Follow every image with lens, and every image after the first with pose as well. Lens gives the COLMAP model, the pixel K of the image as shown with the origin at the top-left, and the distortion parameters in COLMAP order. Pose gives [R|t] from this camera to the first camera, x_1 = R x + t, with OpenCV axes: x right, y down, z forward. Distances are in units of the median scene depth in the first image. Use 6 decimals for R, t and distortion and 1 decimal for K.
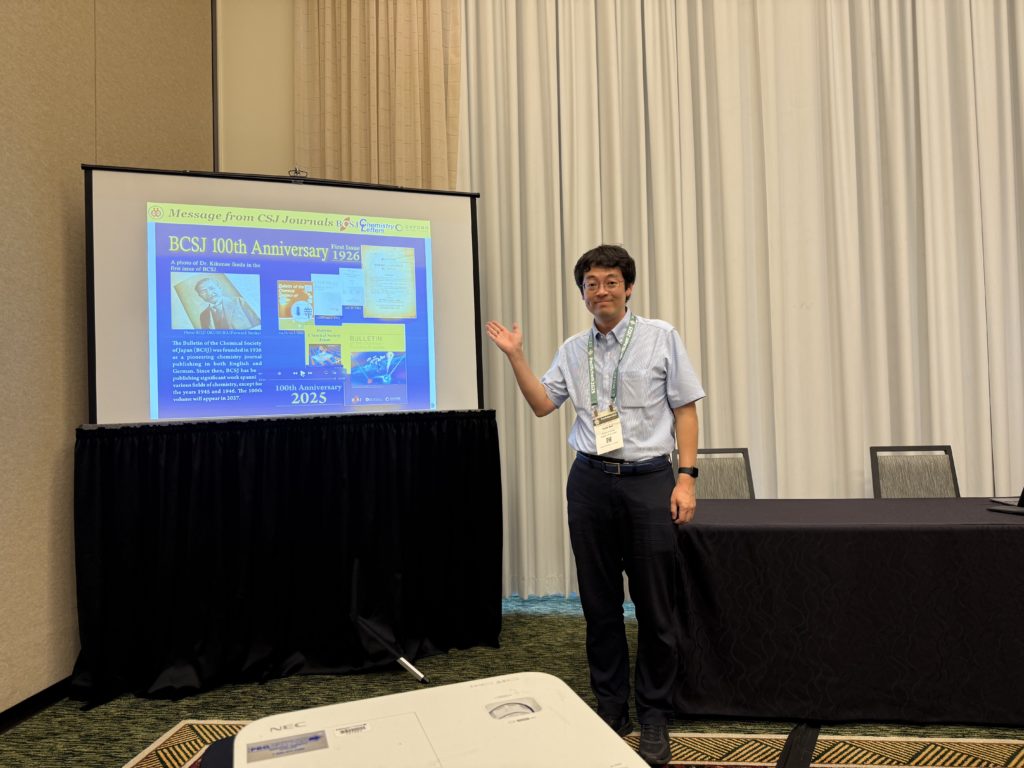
lens RADIAL K [[719.3, 0, 503.3], [0, 719.3, 376.3], [0, 0, 1]] dist [0.026722, -0.037086]
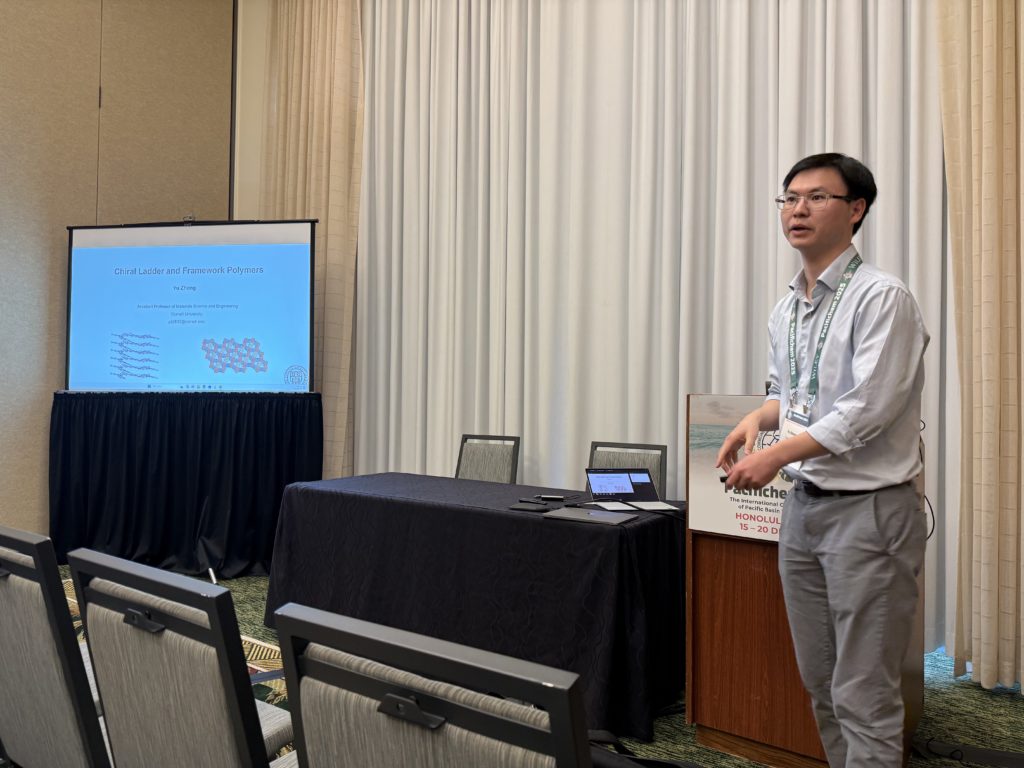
lens RADIAL K [[719.3, 0, 513.8], [0, 719.3, 377.8], [0, 0, 1]] dist [0.026722, -0.037086]
pose [[0.880088, 0.025638, -0.474118, 0.891499], [-0.019323, 0.999648, 0.018188, -0.008295], [0.474417, -0.006846, 0.880273, 0.057440]]
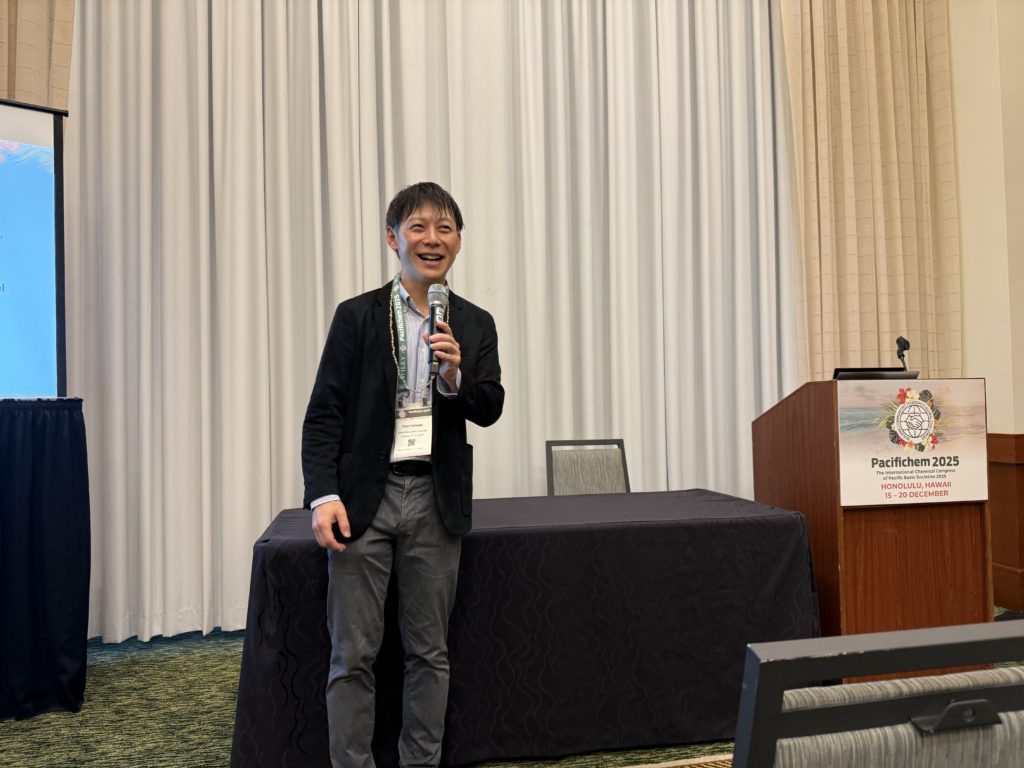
lens RADIAL K [[719.3, 0, 513.2], [0, 719.3, 380.7], [0, 0, 1]] dist [0.026722, -0.037086]
pose [[0.951899, 0.014668, 0.306061, 0.188700], [-0.015391, 0.999882, -0.000051, 0.021603], [-0.306025, -0.004662, 0.952012, 0.138911]]
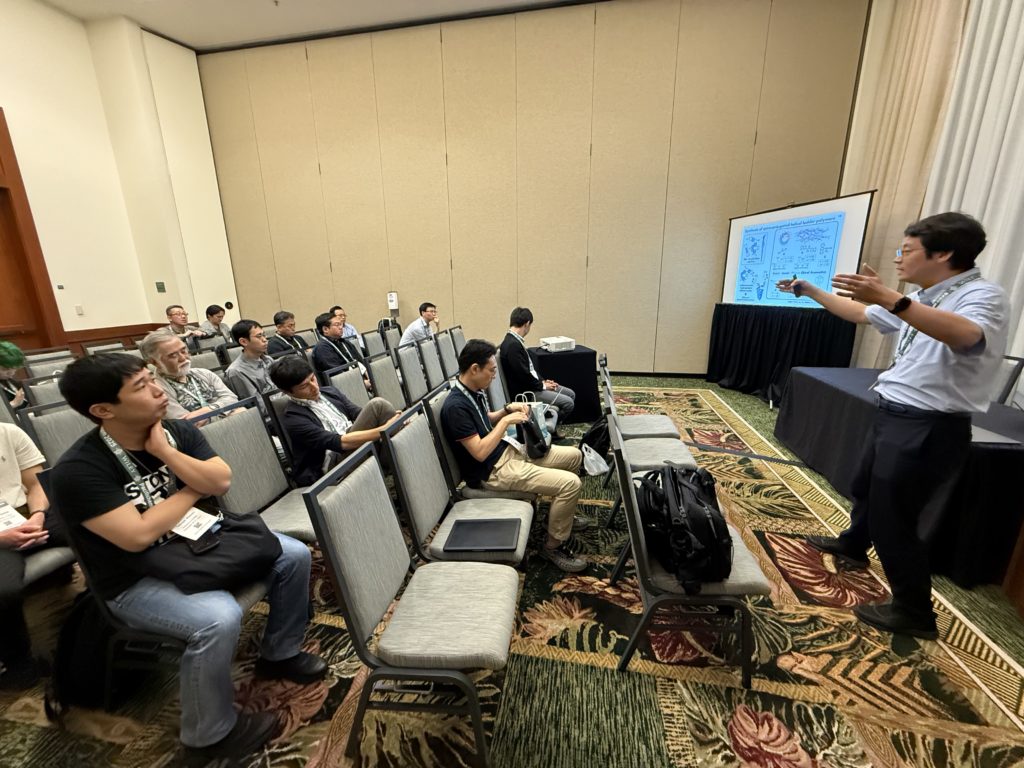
lens RADIAL K [[407.4, 0, 507.2], [0, 407.4, 383.6], [0, 0, 1]] dist [-0.001111, 0.000166]
pose [[-0.077740, 0.269197, -0.959942, 1.195874], [0.047506, 0.962763, 0.266141, -0.102082], [0.995841, -0.024913, -0.087634, 0.147293]]
